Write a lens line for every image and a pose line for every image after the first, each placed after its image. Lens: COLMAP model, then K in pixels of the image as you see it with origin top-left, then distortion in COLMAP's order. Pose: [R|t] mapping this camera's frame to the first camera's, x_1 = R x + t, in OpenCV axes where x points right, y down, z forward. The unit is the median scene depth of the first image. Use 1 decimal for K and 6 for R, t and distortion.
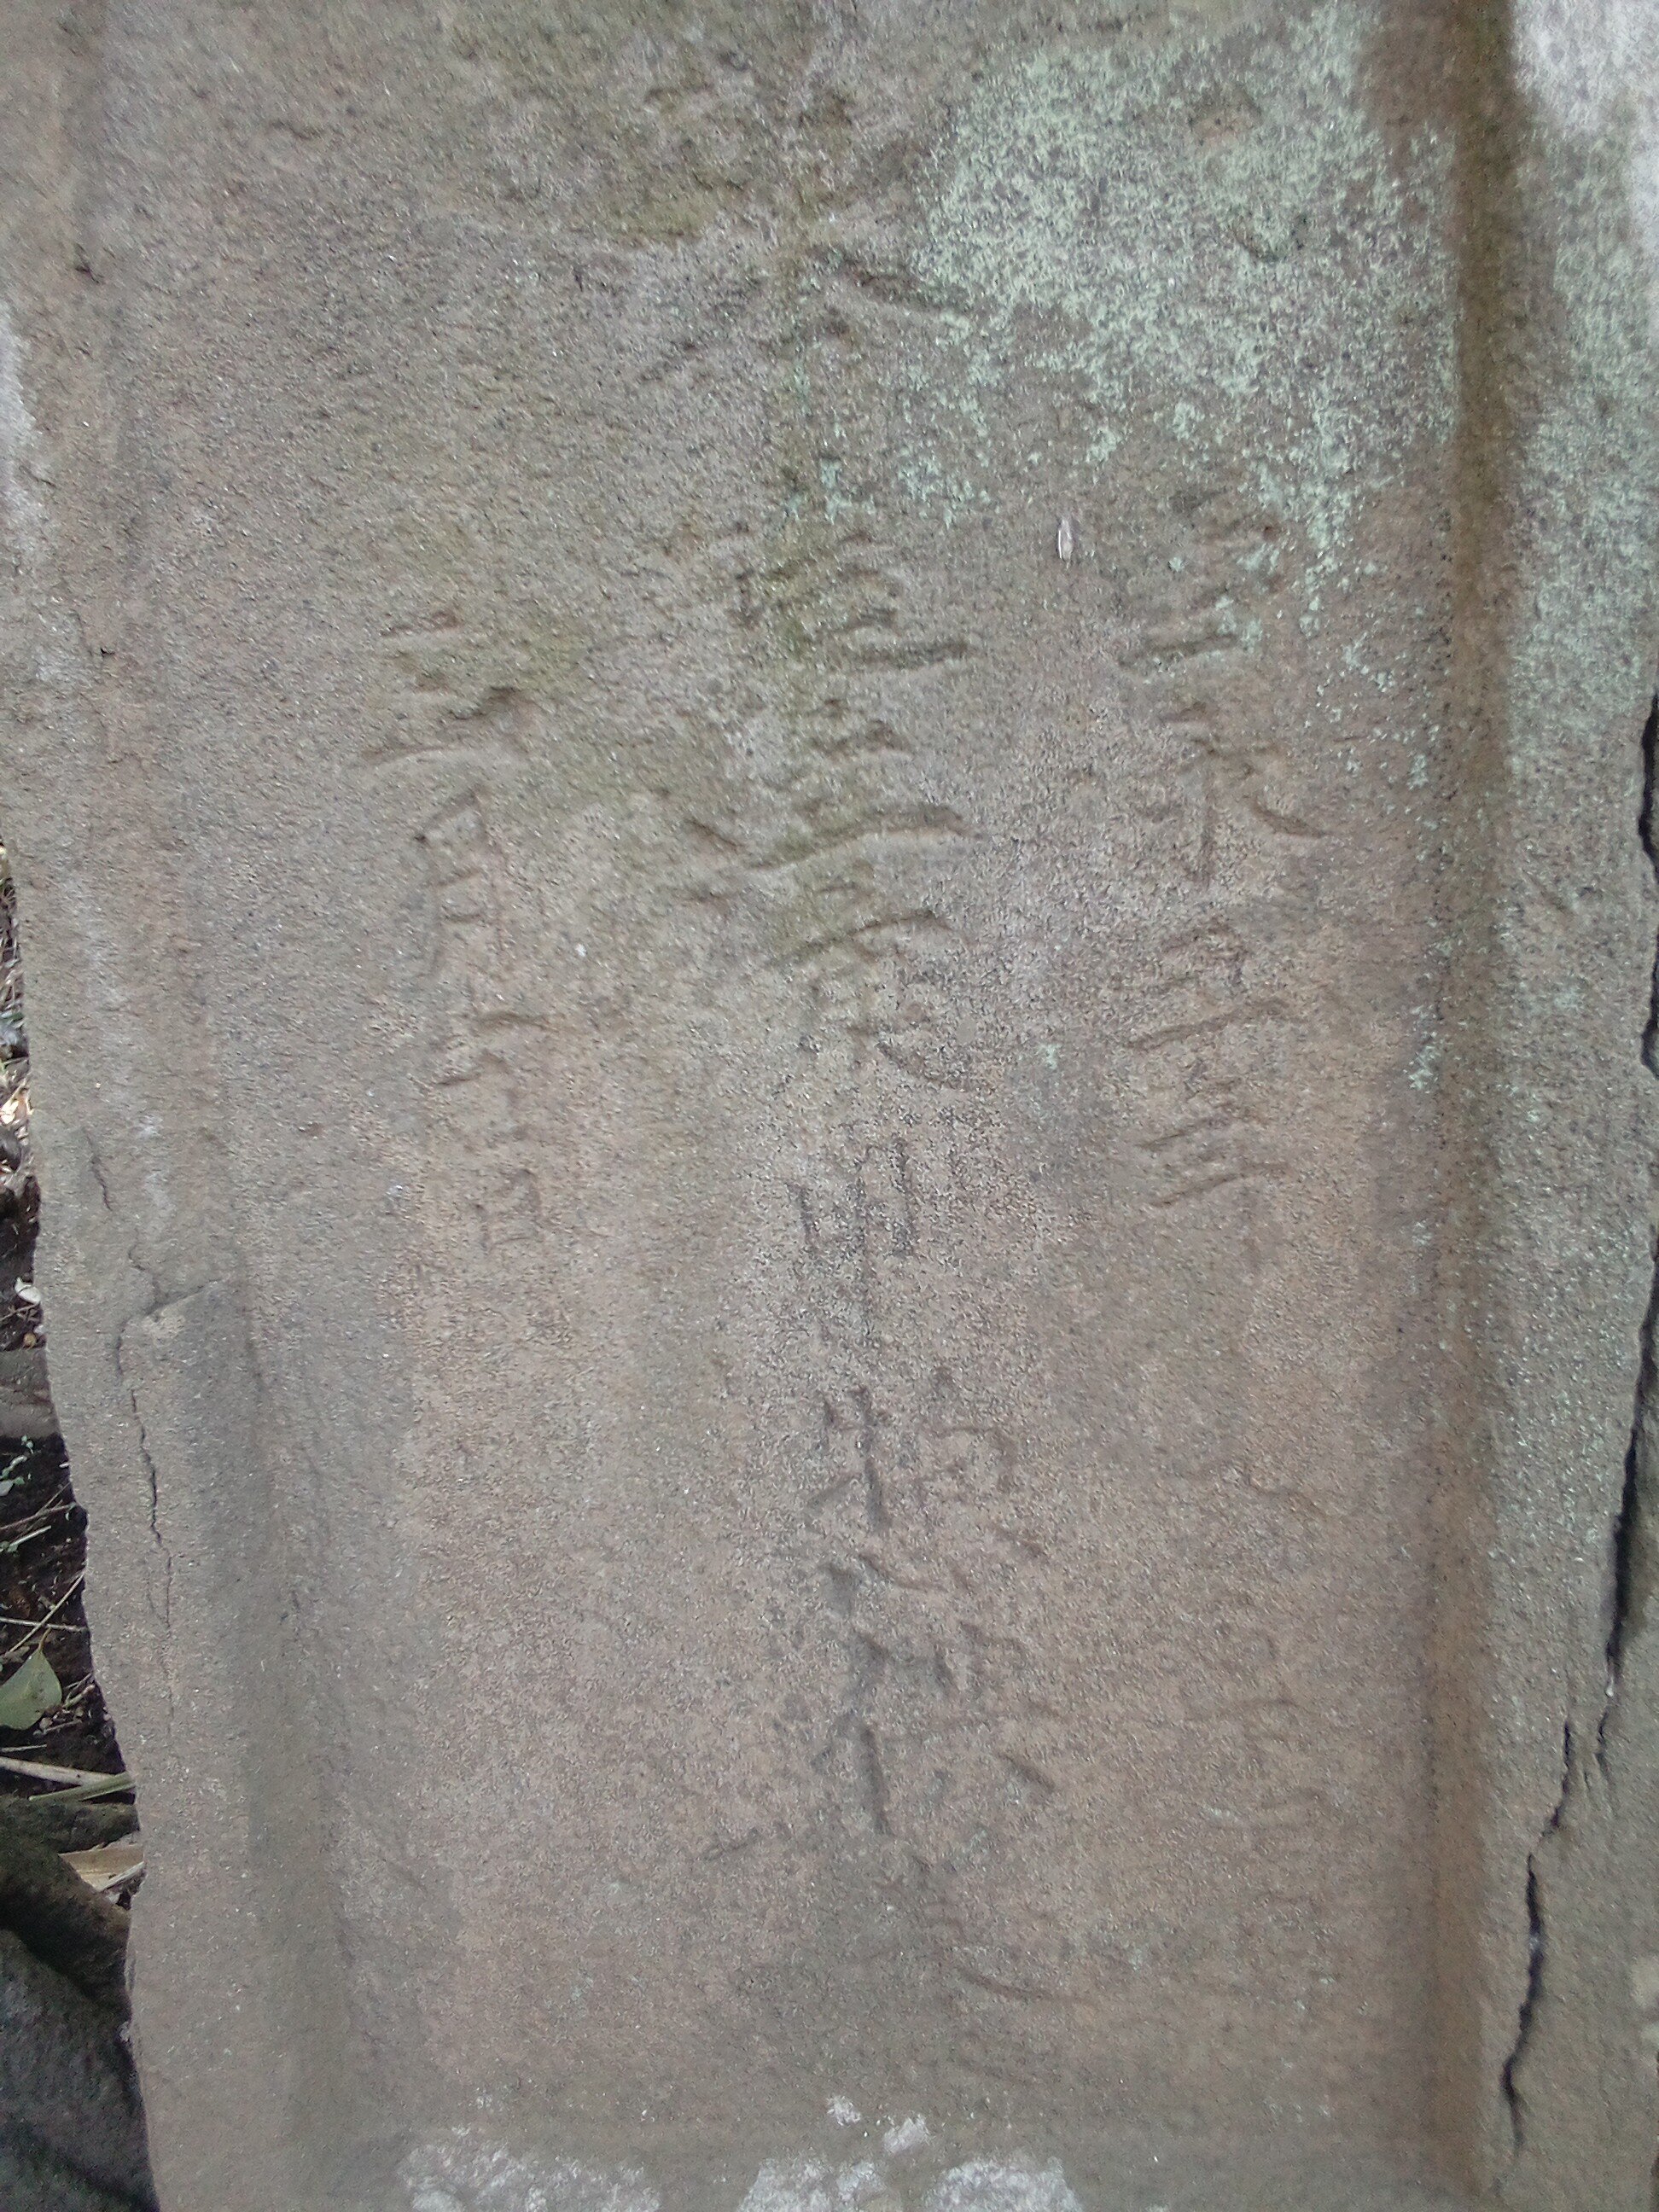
lens RADIAL K [[2041.2, 0, 835.6], [0, 2041.2, 1108.4], [0, 0, 1]] dist [0.085879, -0.153725]
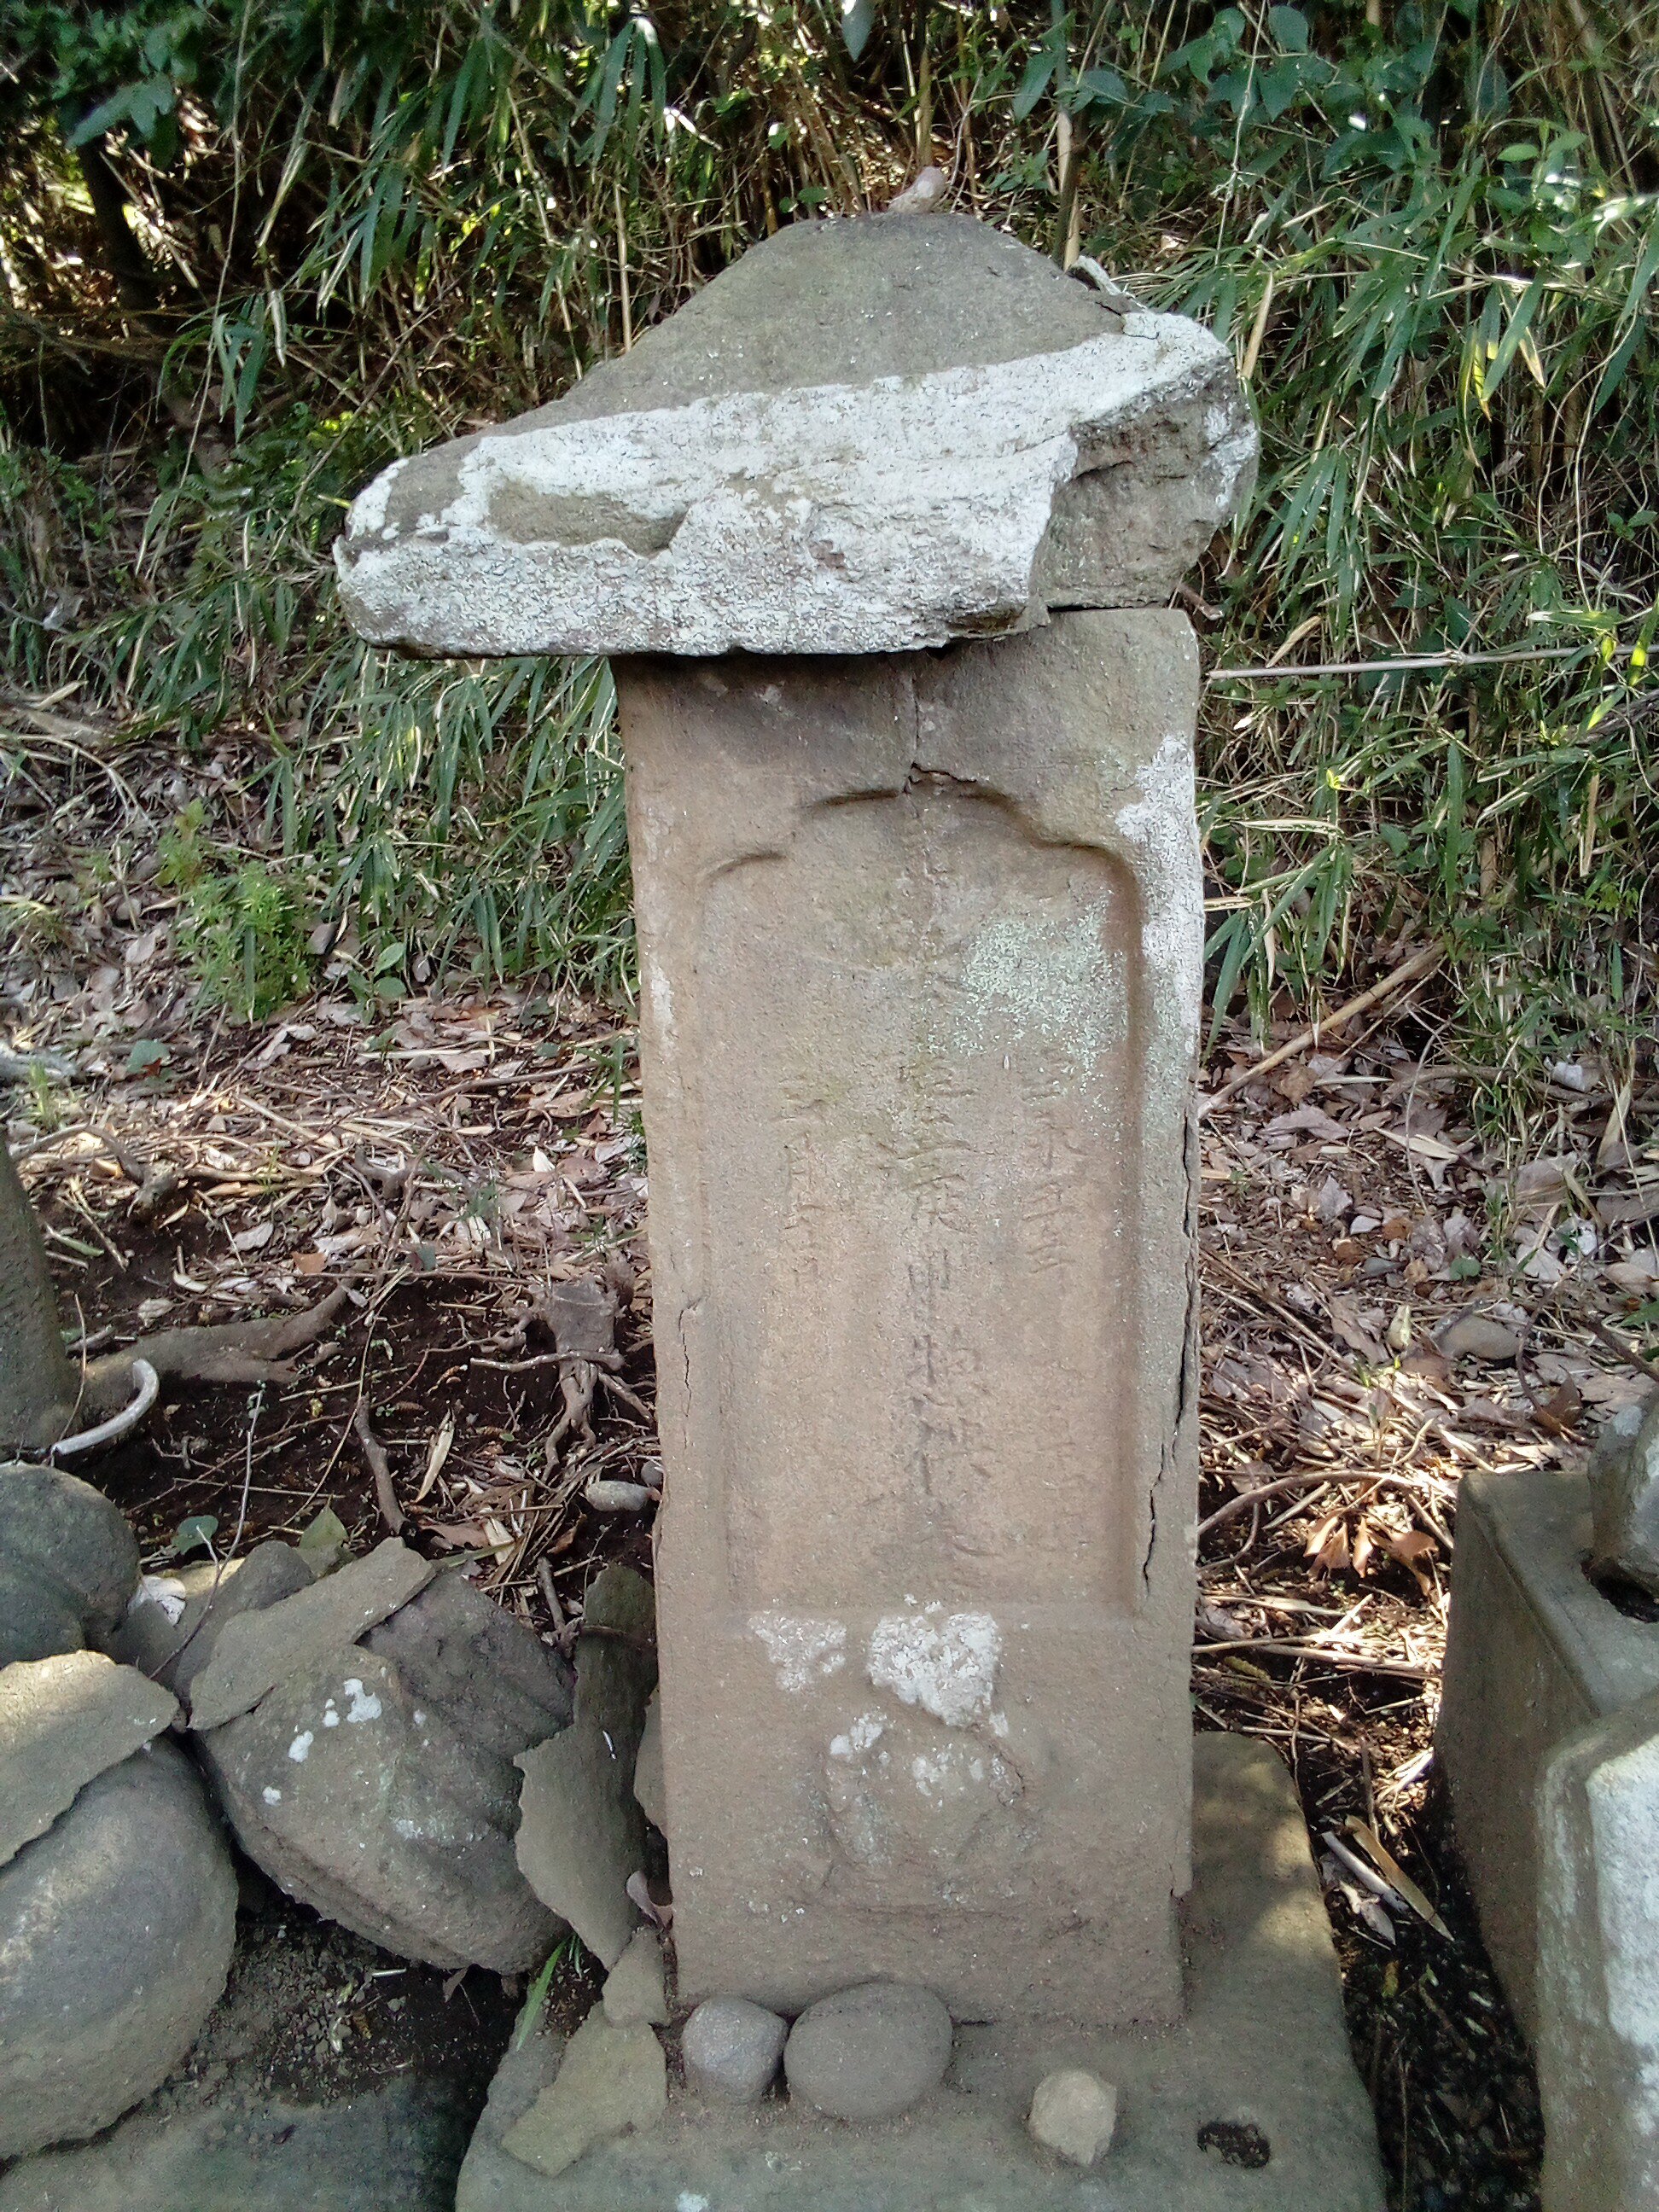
lens RADIAL K [[2041.2, 0, 840.4], [0, 2041.2, 1108.6], [0, 0, 1]] dist [0.085879, -0.153725]
pose [[0.995478, 0.012219, 0.094202, -0.395243], [-0.013177, 0.999868, 0.009551, -0.212346], [-0.094073, -0.010749, 0.995507, -1.894482]]
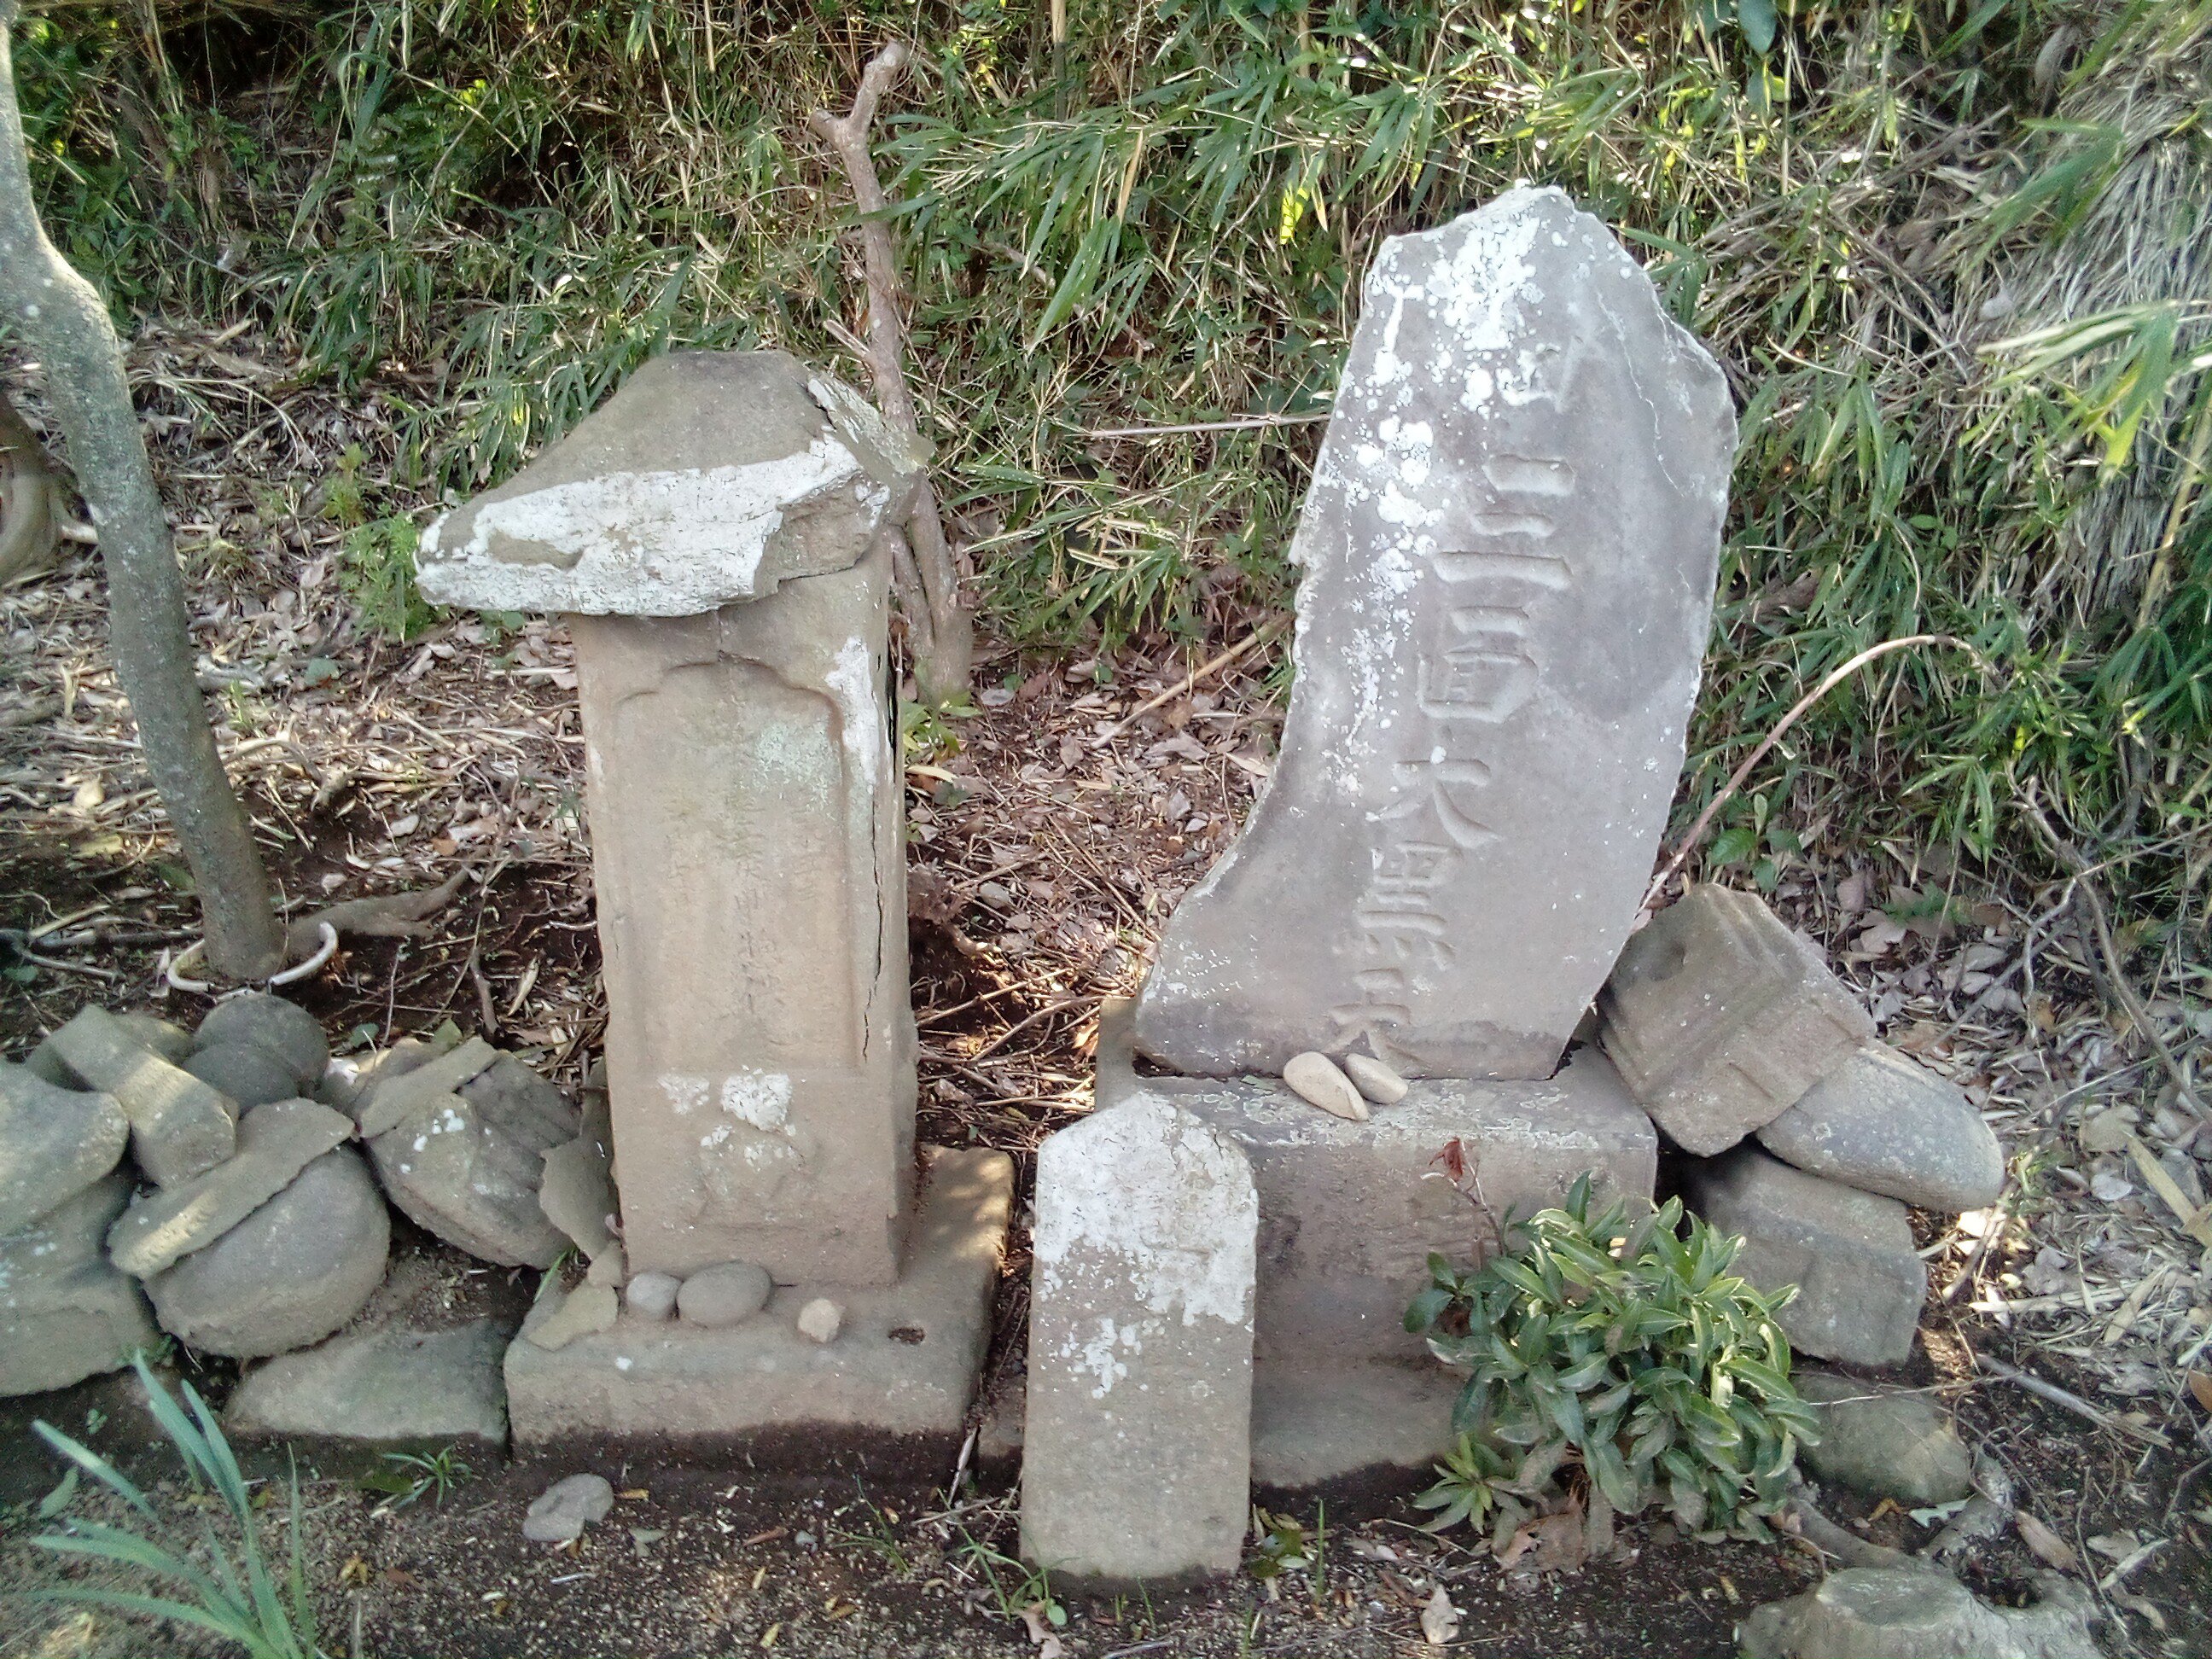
lens RADIAL K [[2041.2, 0, 1141.0], [0, 2041.2, 845.8], [0, 0, 1]] dist [0.085879, -0.153725]
pose [[0.988912, 0.008508, 0.148258, 0.247012], [-0.026133, 0.992748, 0.117339, -0.791181], [-0.146185, -0.119912, 0.981963, -4.672070]]
